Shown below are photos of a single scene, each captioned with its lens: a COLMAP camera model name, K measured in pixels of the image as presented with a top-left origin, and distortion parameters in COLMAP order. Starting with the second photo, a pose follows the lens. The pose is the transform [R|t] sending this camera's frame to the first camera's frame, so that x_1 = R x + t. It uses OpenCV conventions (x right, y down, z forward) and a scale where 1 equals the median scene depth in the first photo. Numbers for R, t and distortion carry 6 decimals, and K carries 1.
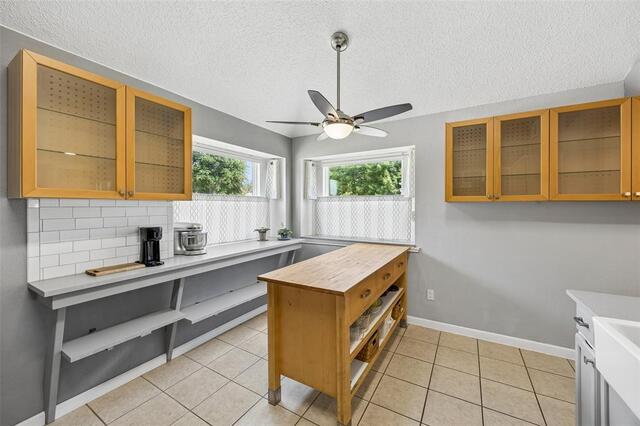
lens RADIAL K [[254.5, 0, 322.6], [0, 254.5, 209.4], [0, 0, 1]] dist [0.014008, 0.000101]
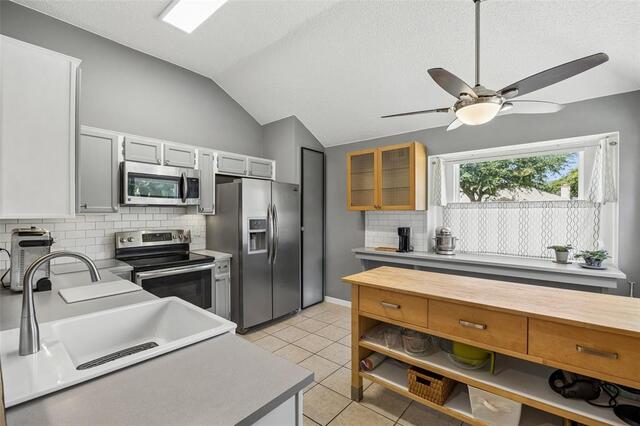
lens RADIAL K [[286.6, 0, 320.0], [0, 286.6, 213.0], [0, 0, 1]] dist [-0.002173, -0.000110]
pose [[-0.175869, 0.003651, -0.984407, 0.957217], [-0.008421, 0.999951, 0.005213, -0.020934], [0.984378, 0.009207, -0.175829, 0.677526]]
